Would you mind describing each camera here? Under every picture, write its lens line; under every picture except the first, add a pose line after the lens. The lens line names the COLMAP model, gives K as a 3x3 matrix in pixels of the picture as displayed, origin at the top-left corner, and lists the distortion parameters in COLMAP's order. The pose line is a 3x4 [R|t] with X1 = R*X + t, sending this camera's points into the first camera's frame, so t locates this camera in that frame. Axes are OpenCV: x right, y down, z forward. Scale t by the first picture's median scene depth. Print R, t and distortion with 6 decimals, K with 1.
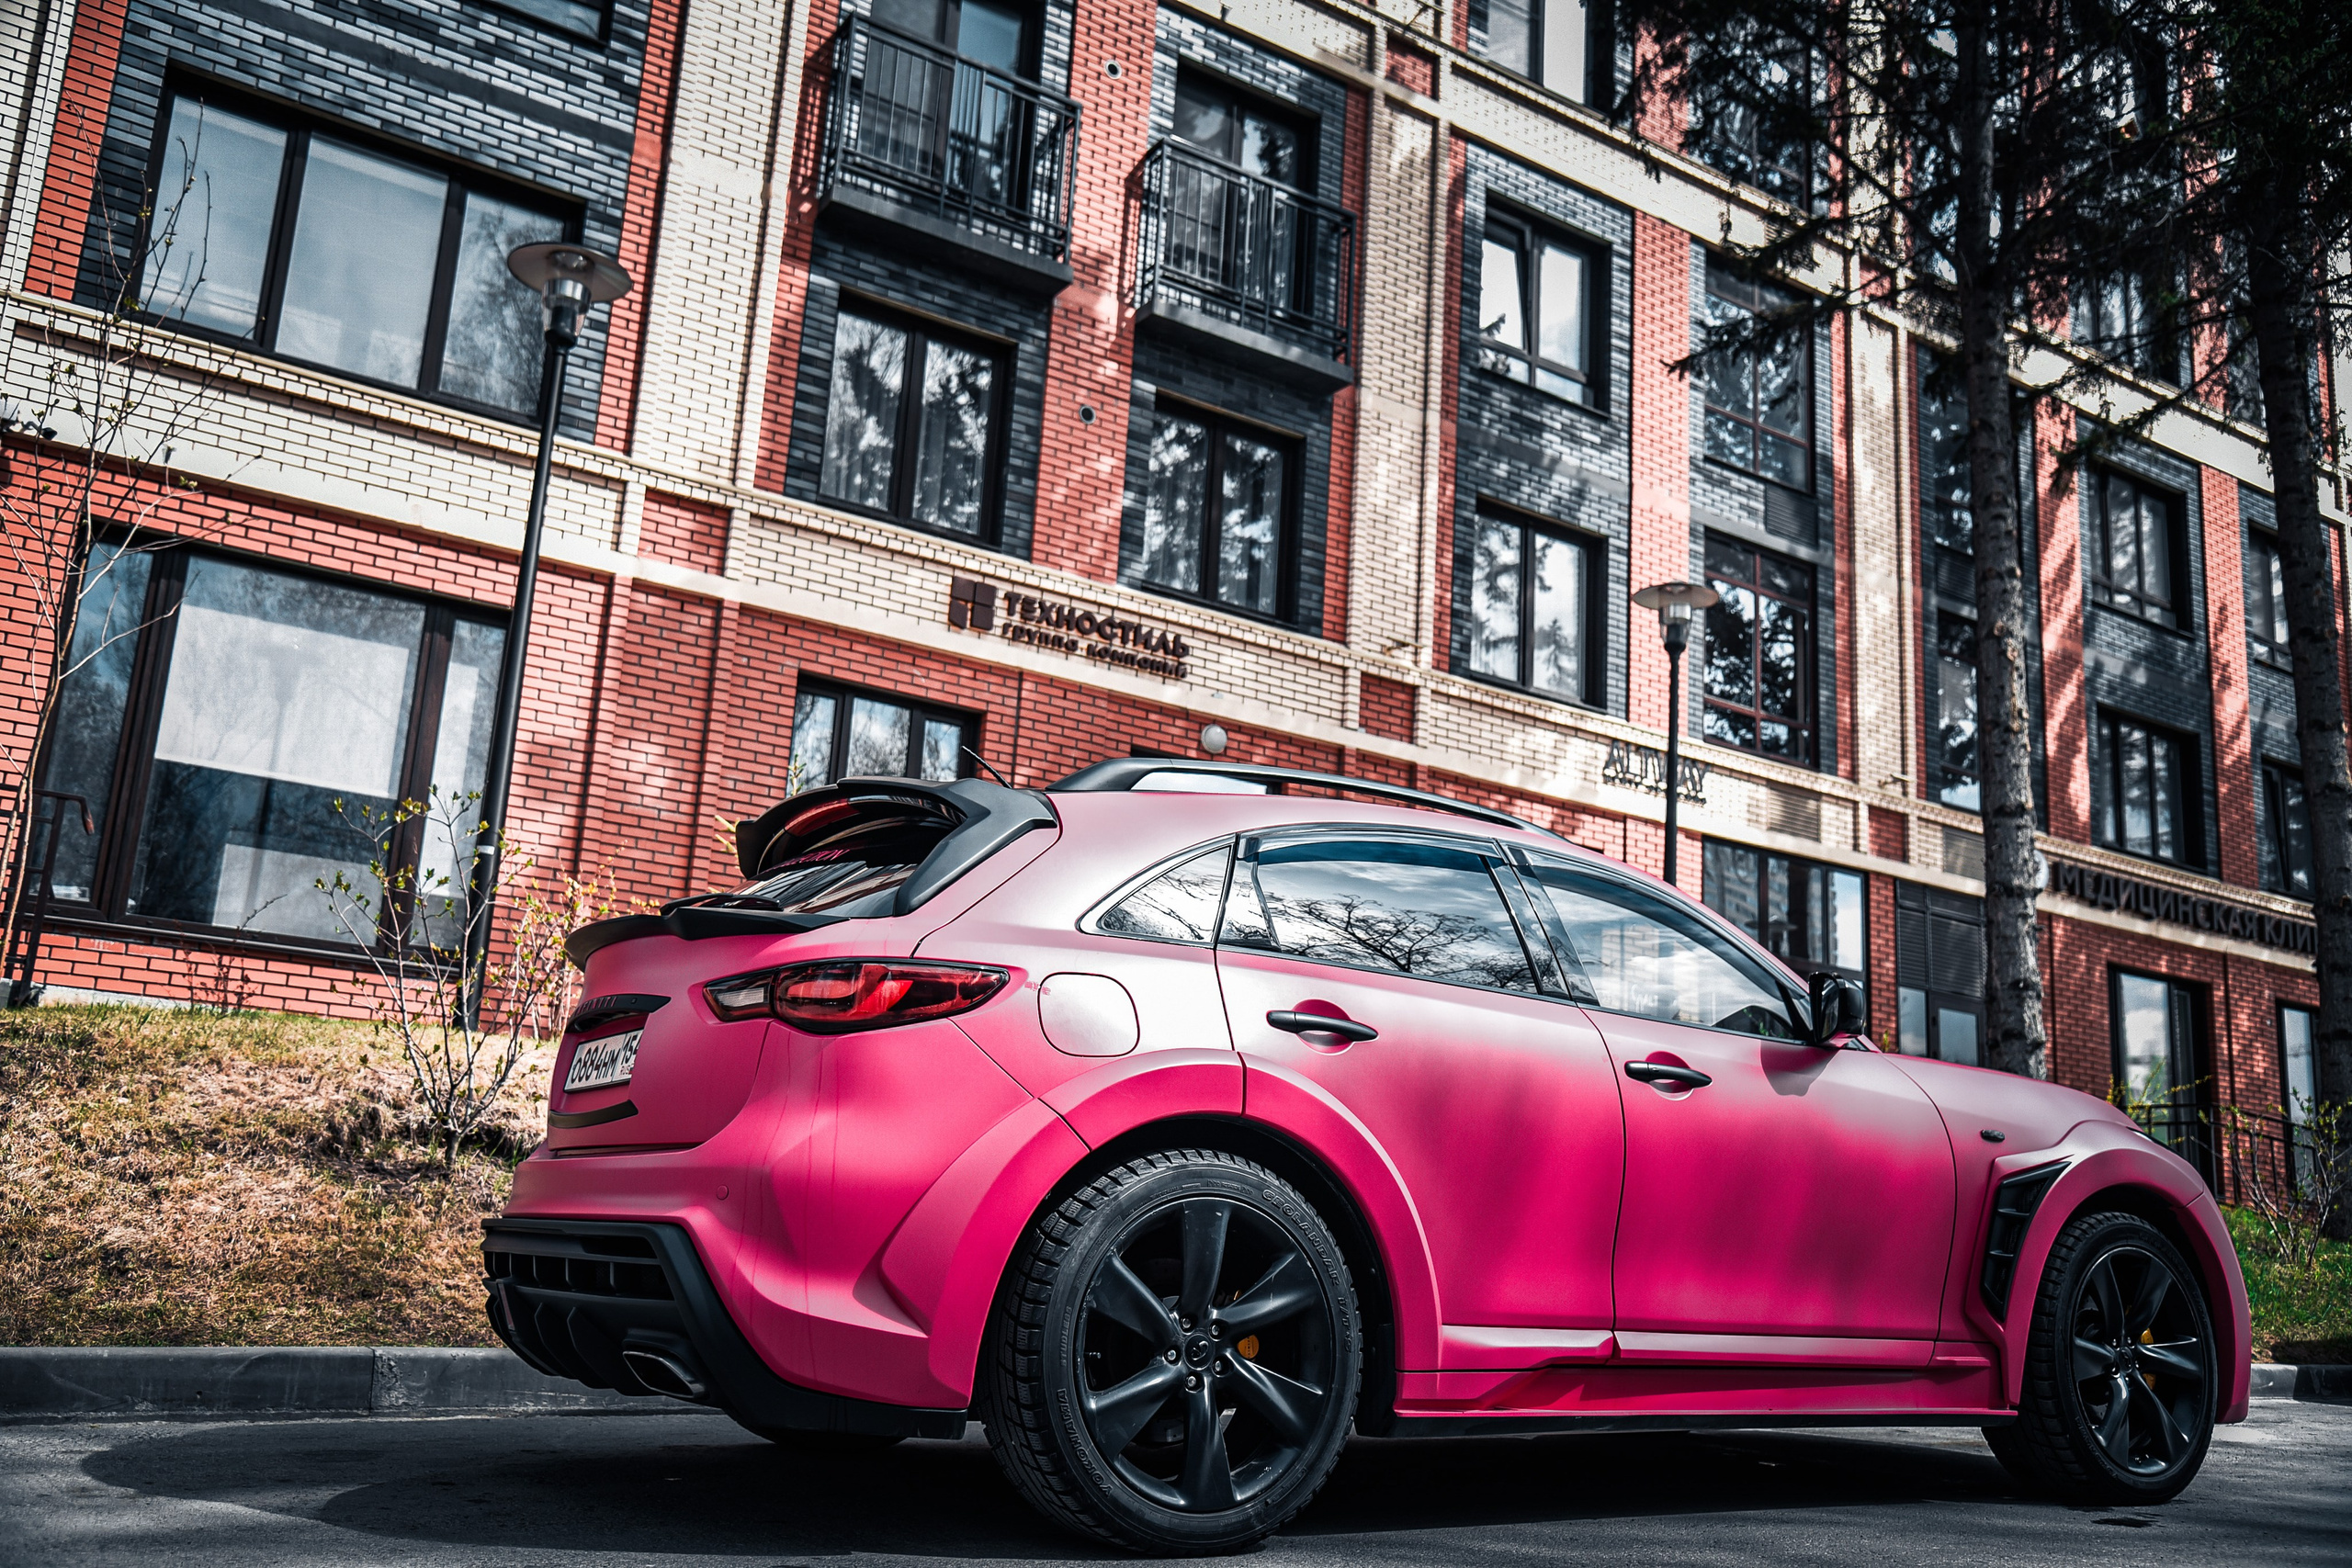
lens RADIAL K [[2018.1, 0, 1113.5], [0, 2018.1, 784.8], [0, 0, 1]] dist [-0.017084, 0.044667]
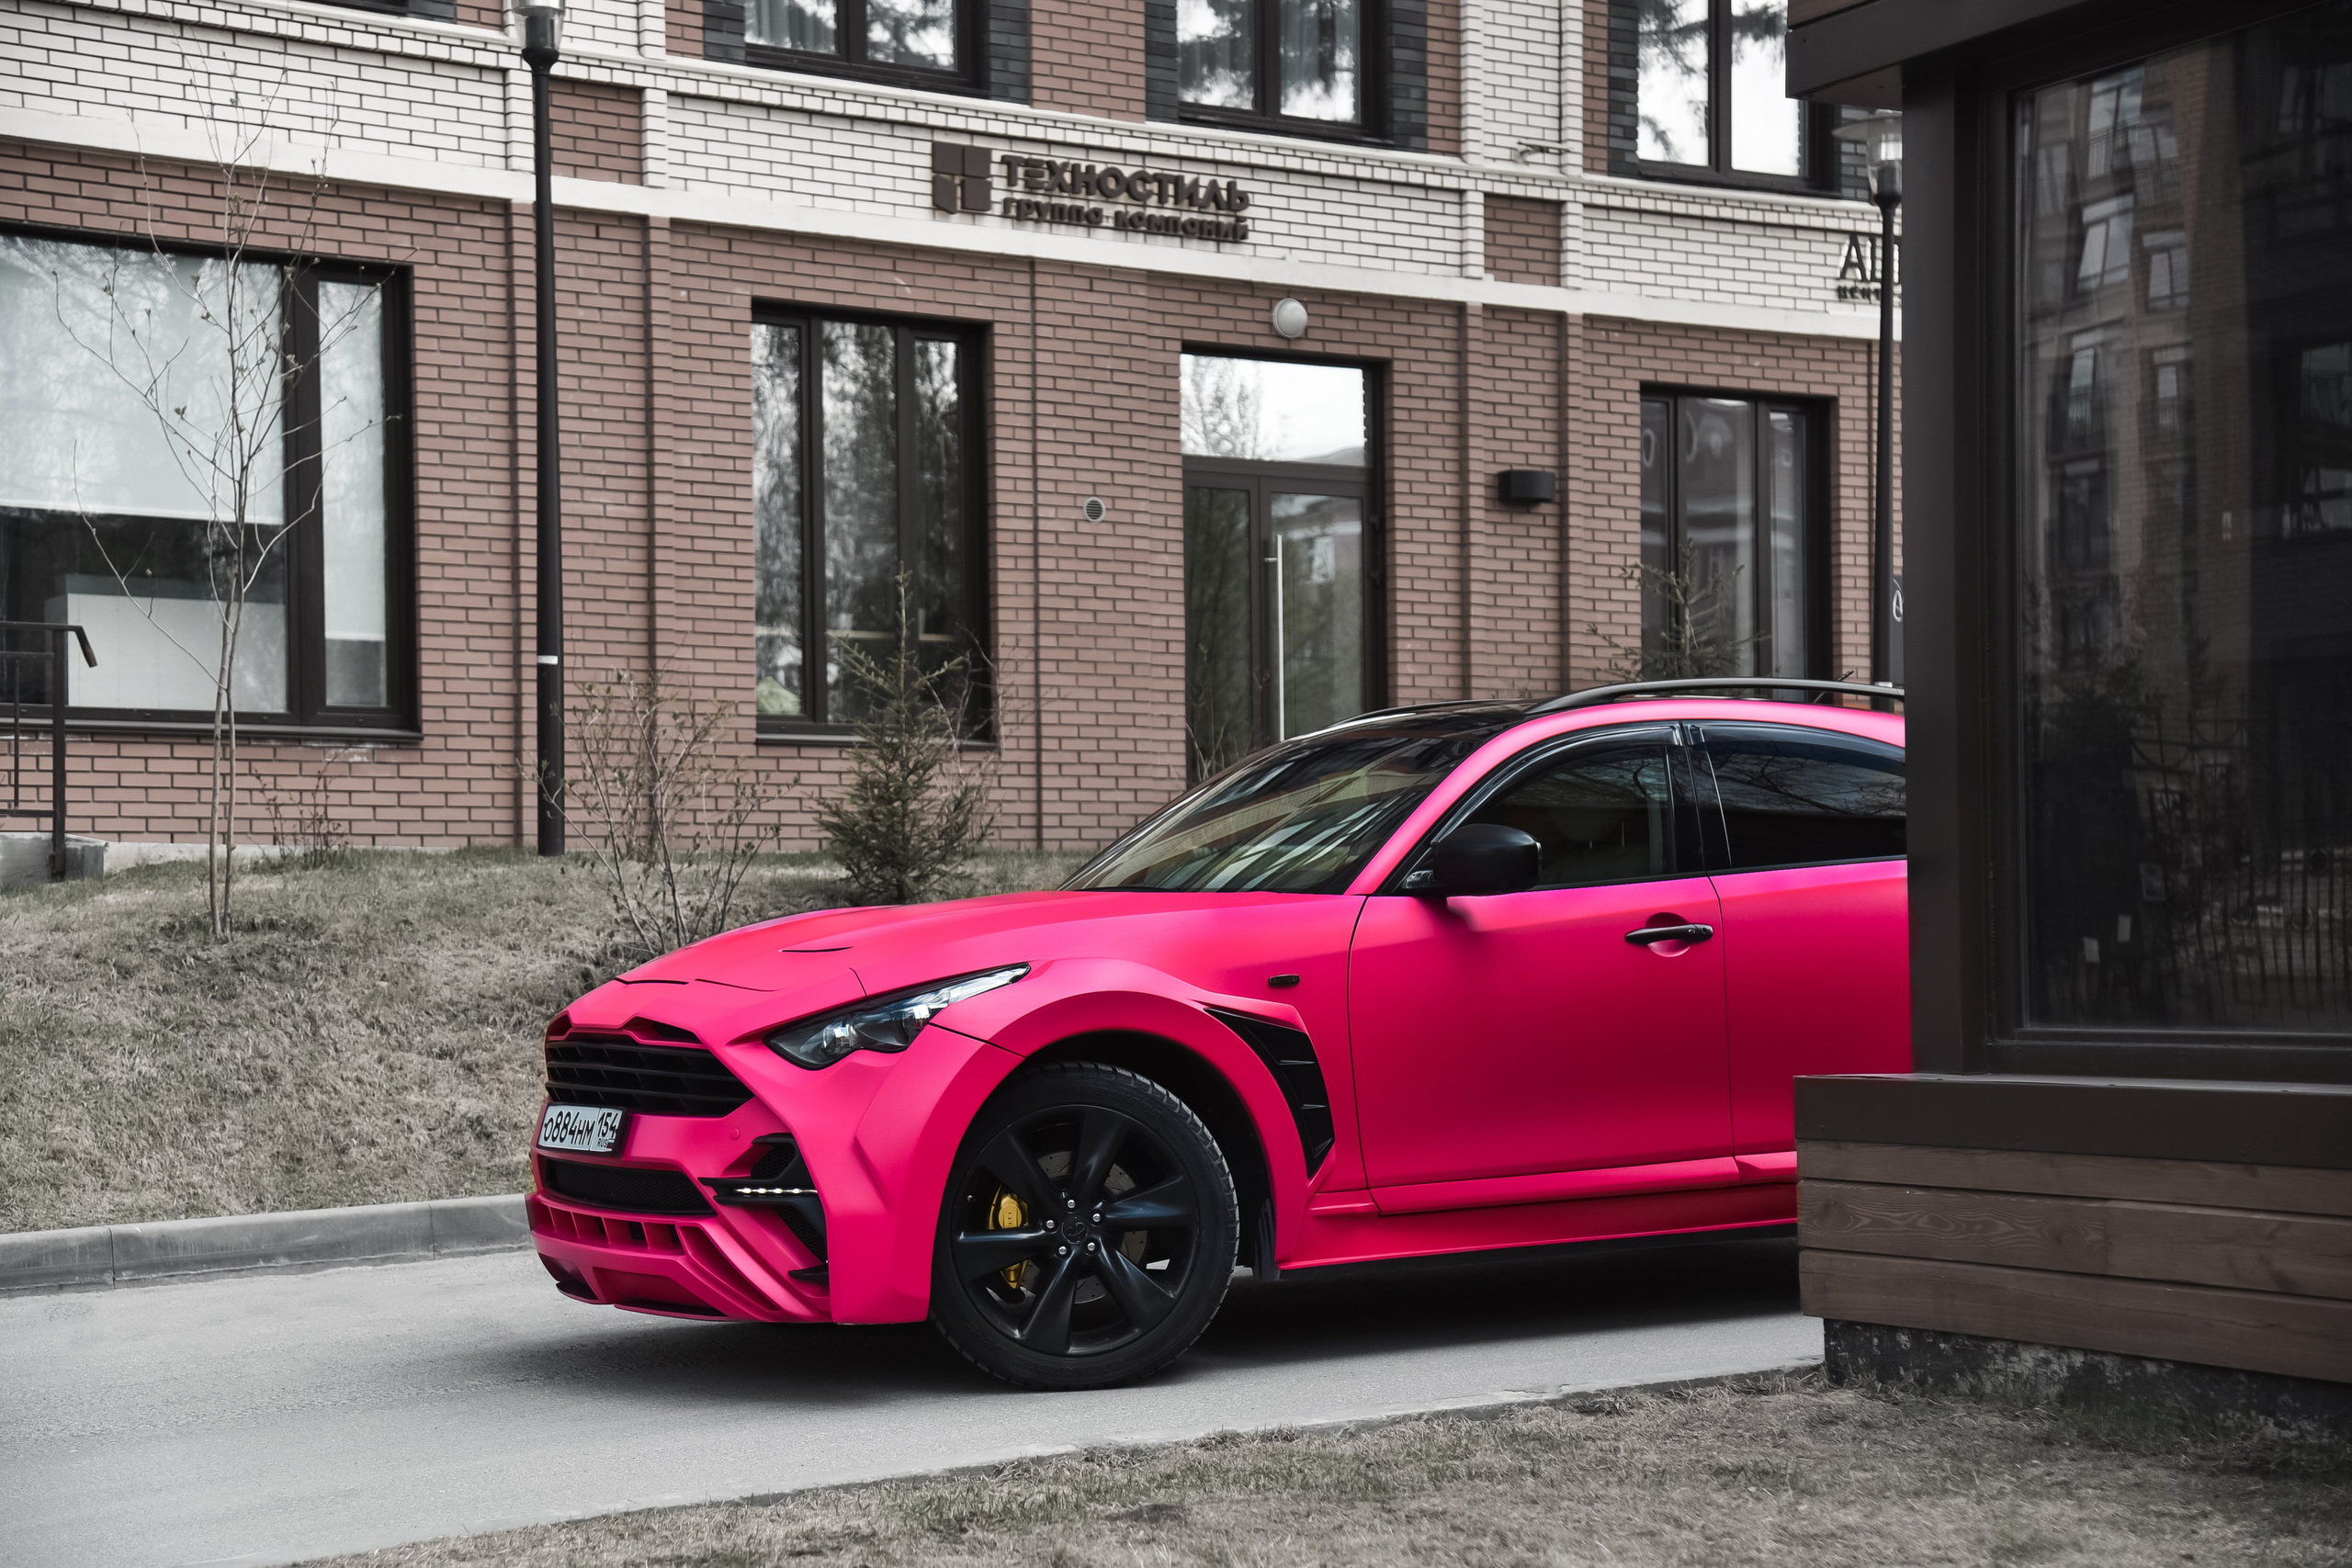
lens RADIAL K [[3637.7, 0, 1110.1], [0, 3637.7, 739.4], [0, 0, 1]] dist [0.362223, 0.000000]
pose [[0.997359, -0.072613, 0.001603, -0.128410], [0.071229, 0.982187, 0.173882, -0.473968], [-0.014200, -0.173308, 0.984765, -1.556234]]
